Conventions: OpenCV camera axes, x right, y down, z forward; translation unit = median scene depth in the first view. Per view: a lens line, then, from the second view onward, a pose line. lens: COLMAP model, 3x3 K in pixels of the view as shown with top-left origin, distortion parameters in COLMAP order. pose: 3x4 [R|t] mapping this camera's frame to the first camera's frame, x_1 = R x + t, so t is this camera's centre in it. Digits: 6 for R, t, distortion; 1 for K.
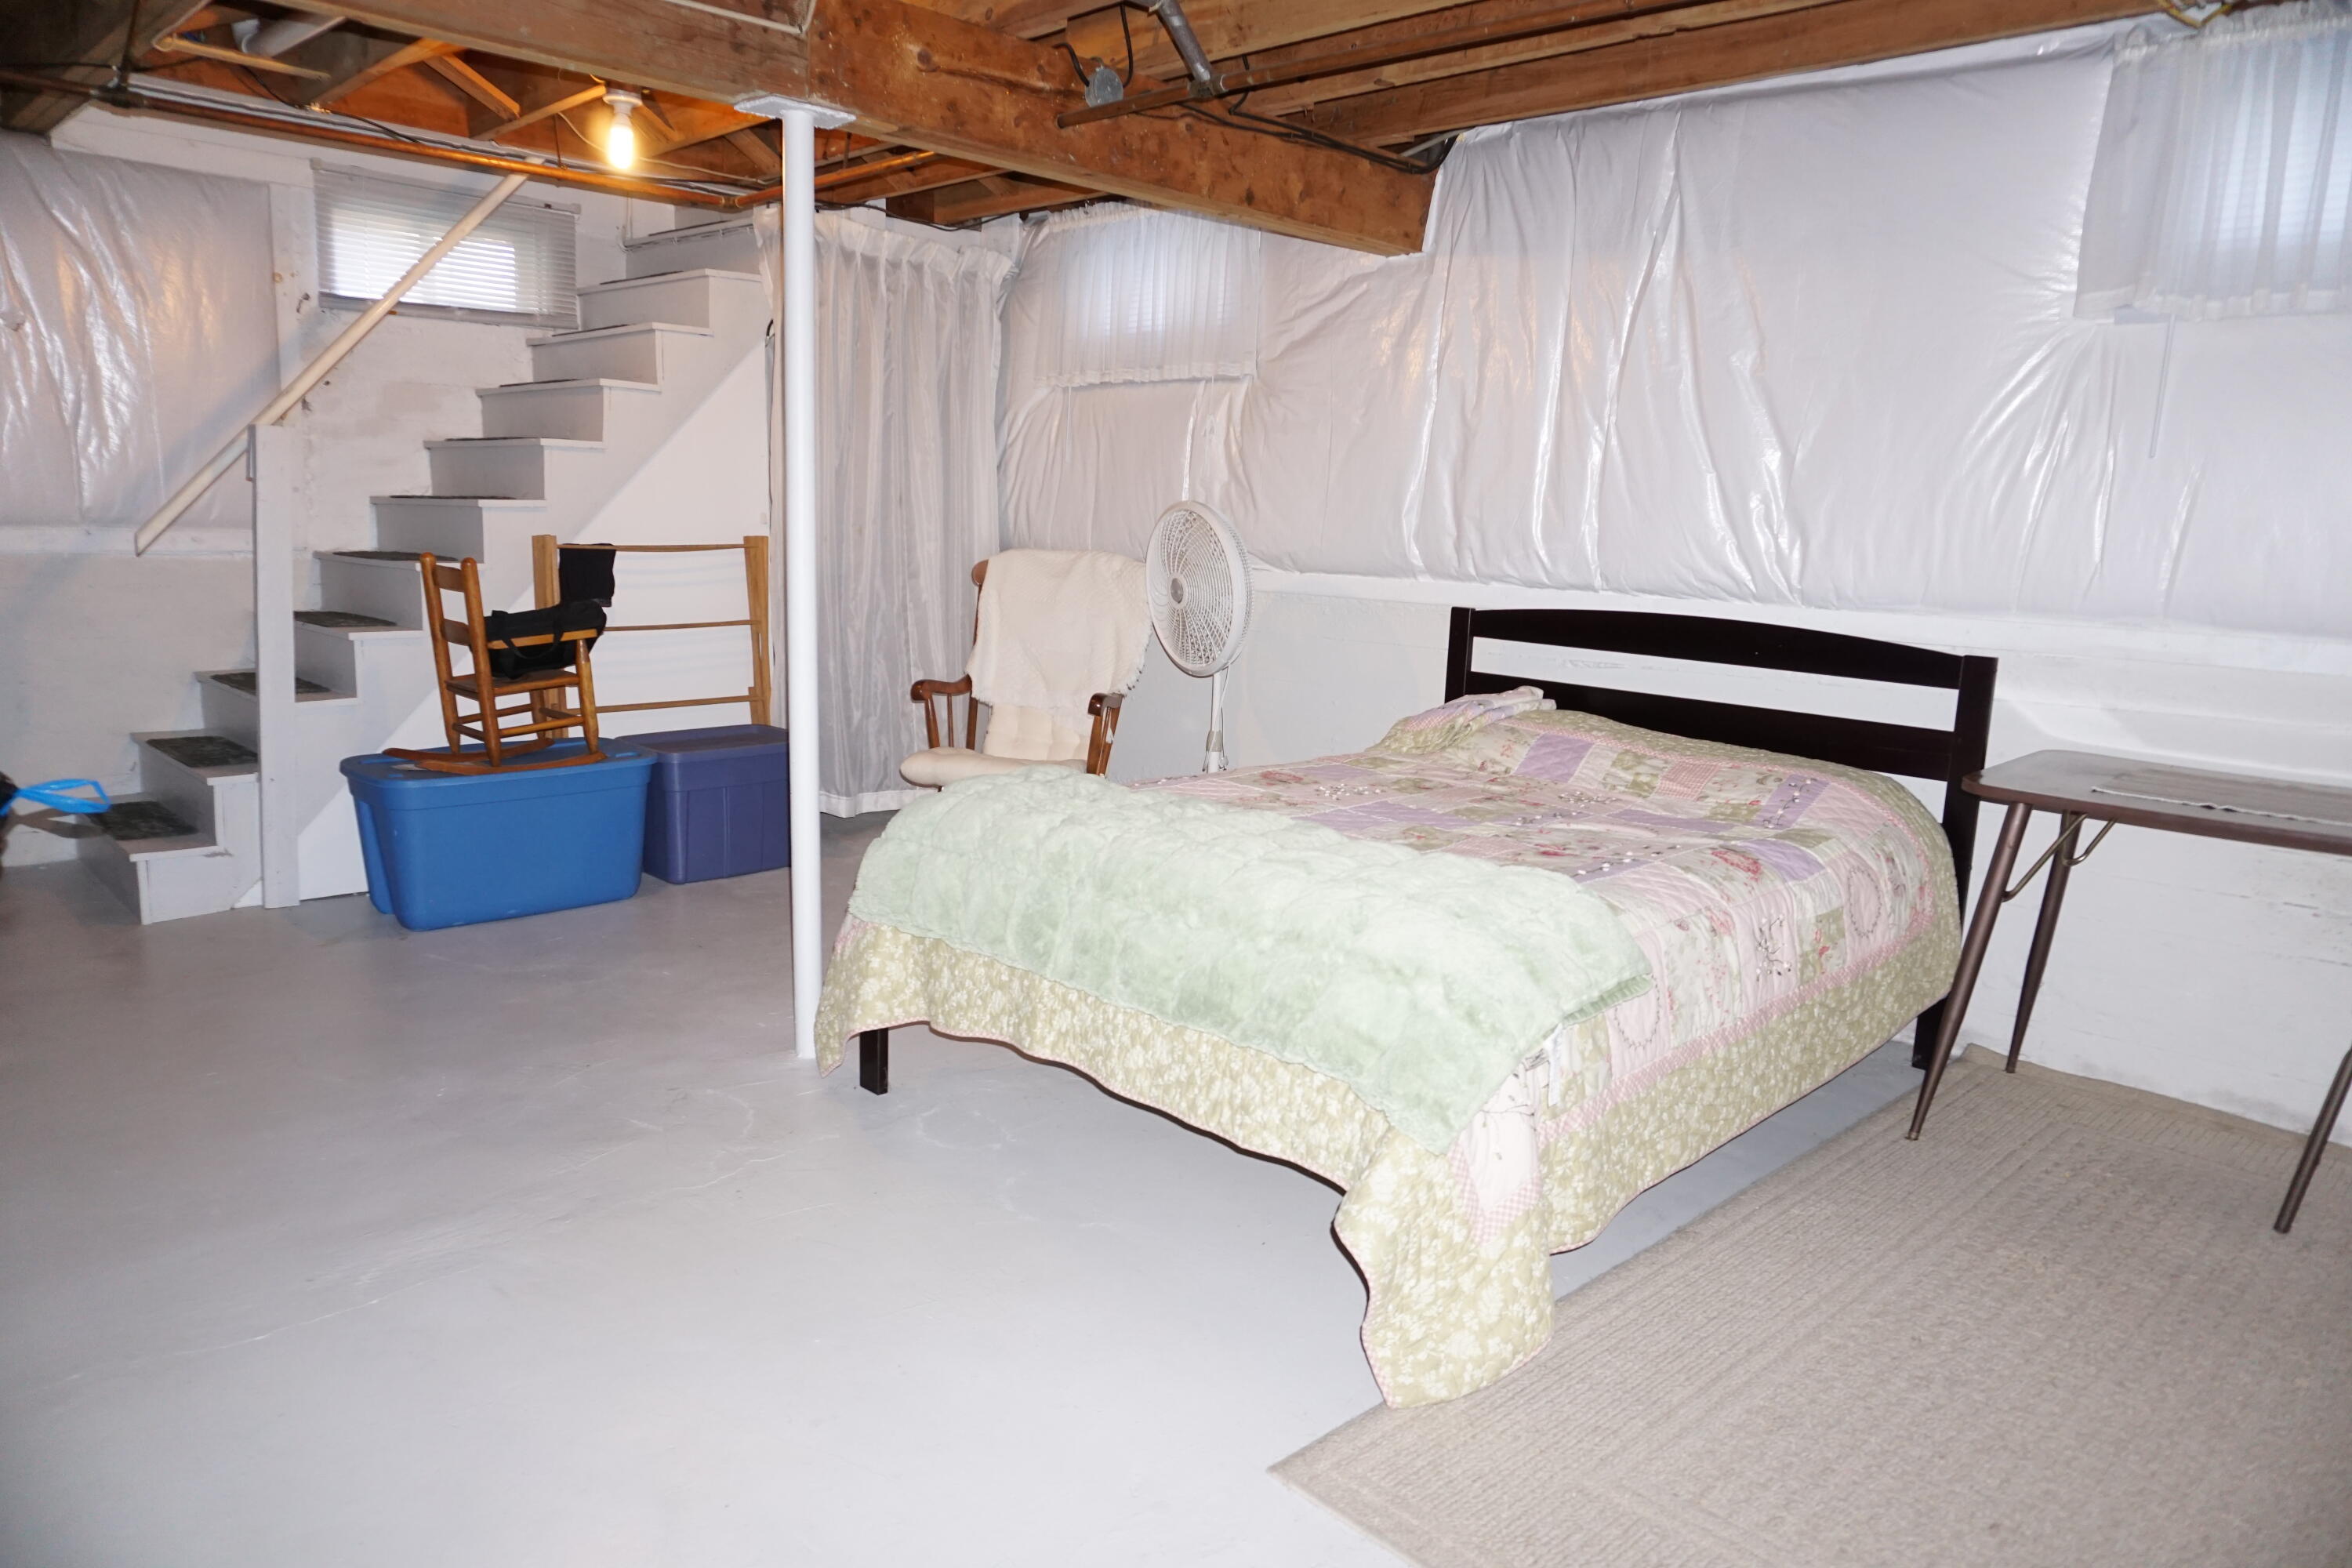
lens RADIAL K [[1572.5, 0, 1166.4], [0, 1572.5, 789.1], [0, 0, 1]] dist [-0.047087, 0.035856]
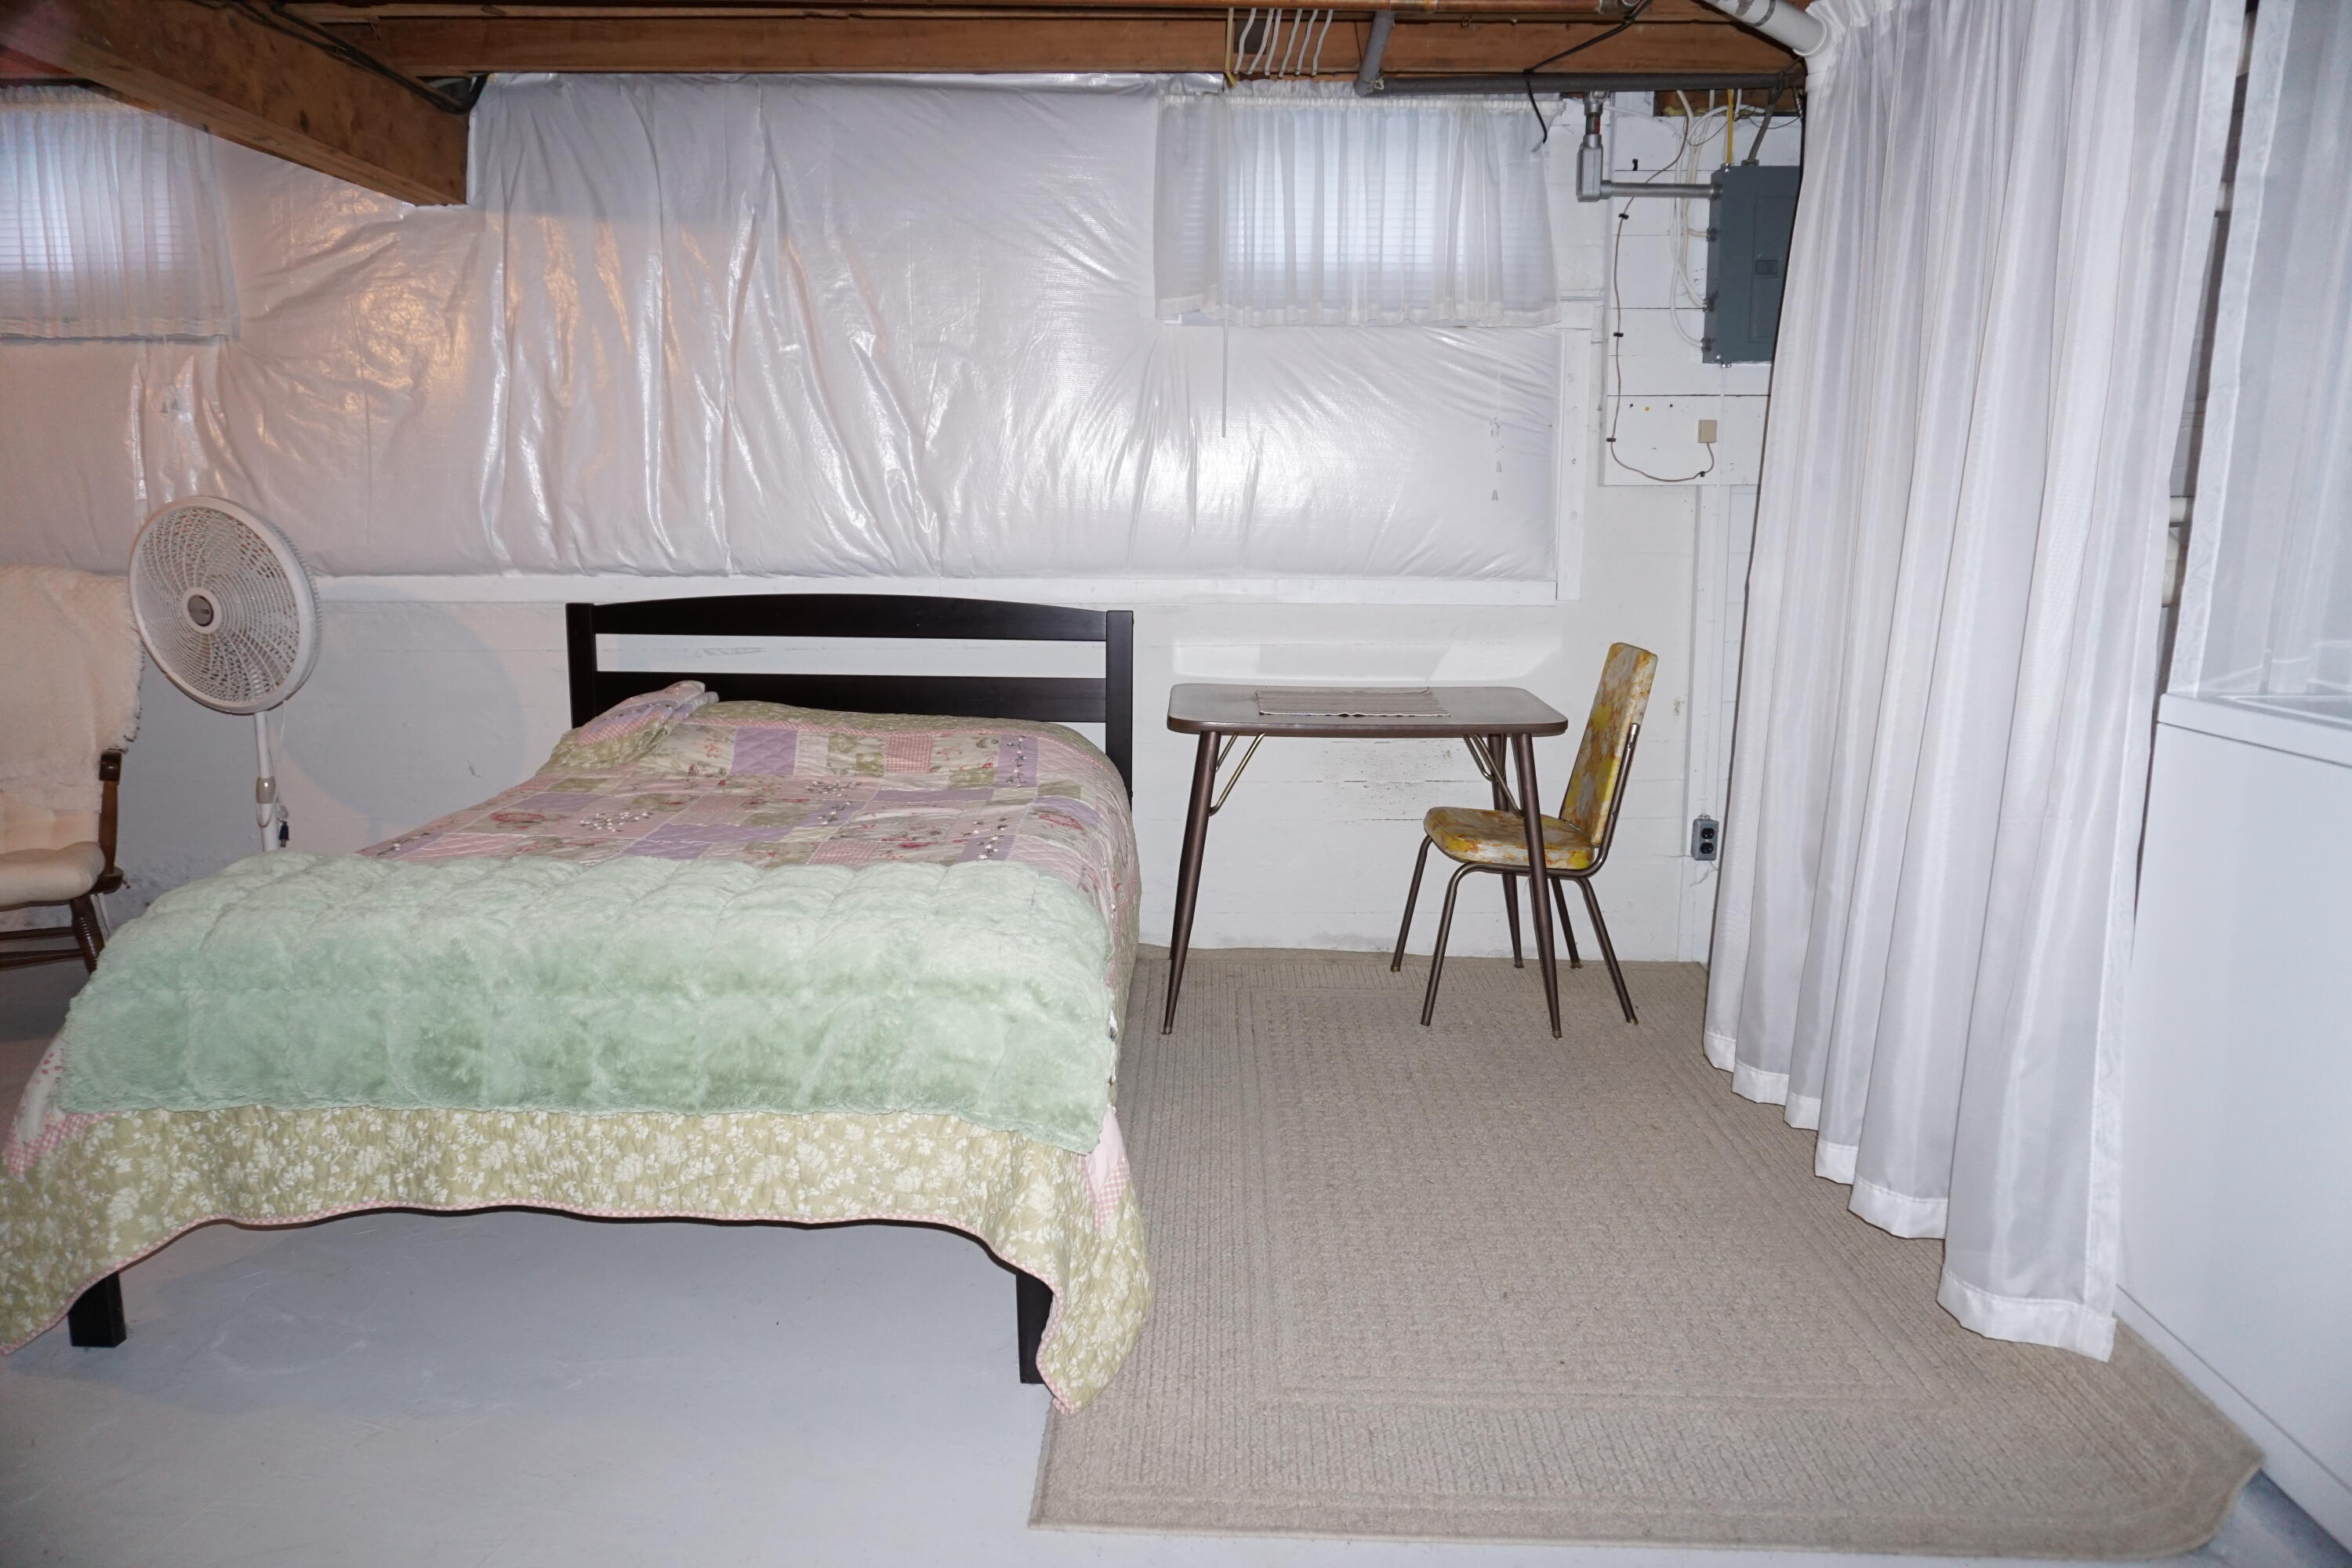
lens RADIAL K [[1572.5, 0, 1179.3], [0, 1572.5, 796.8], [0, 0, 1]] dist [-0.047087, 0.035856]
pose [[0.714348, -0.159939, 0.681268, -0.270745], [0.139627, 0.986532, 0.085199, -0.044497], [-0.685719, 0.034261, 0.727059, 0.135617]]
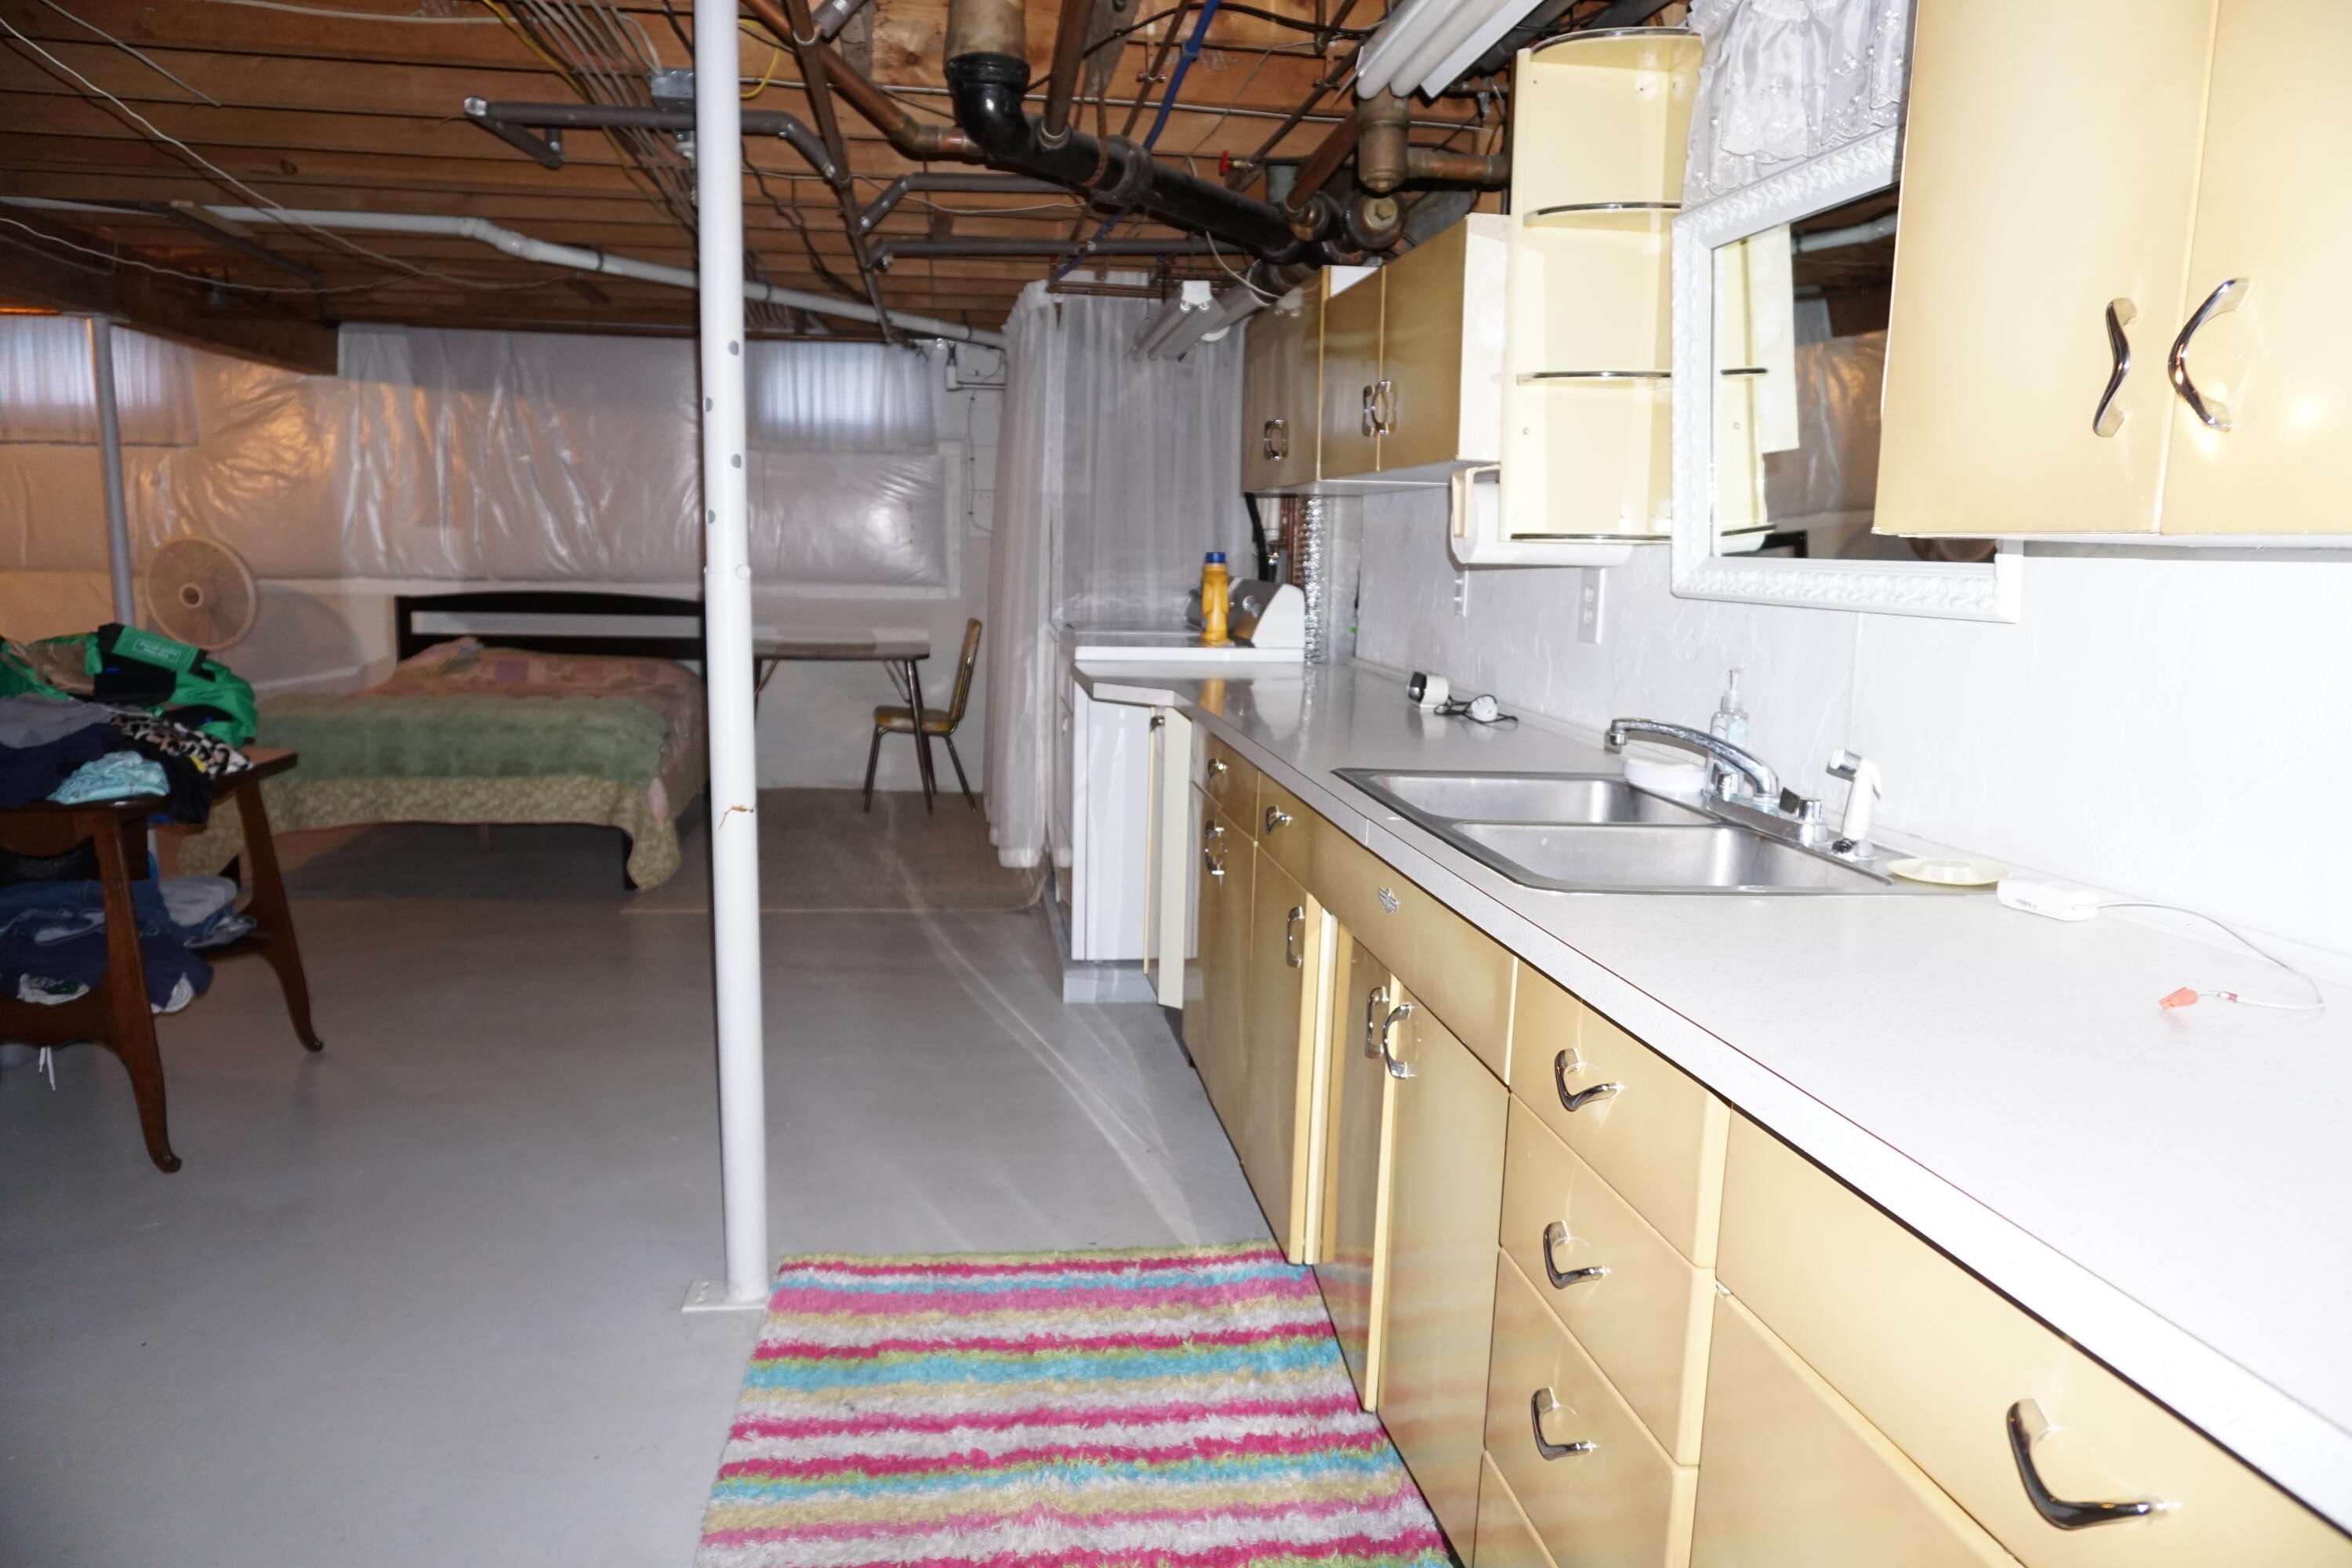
lens RADIAL K [[1572.5, 0, 1168.2], [0, 1572.5, 768.7], [0, 0, 1]] dist [-0.047087, 0.035856]
pose [[0.595391, -0.141167, 0.790937, -0.883272], [0.139827, 0.987626, 0.071016, 0.082371], [-0.791175, 0.068312, 0.607762, -0.841305]]
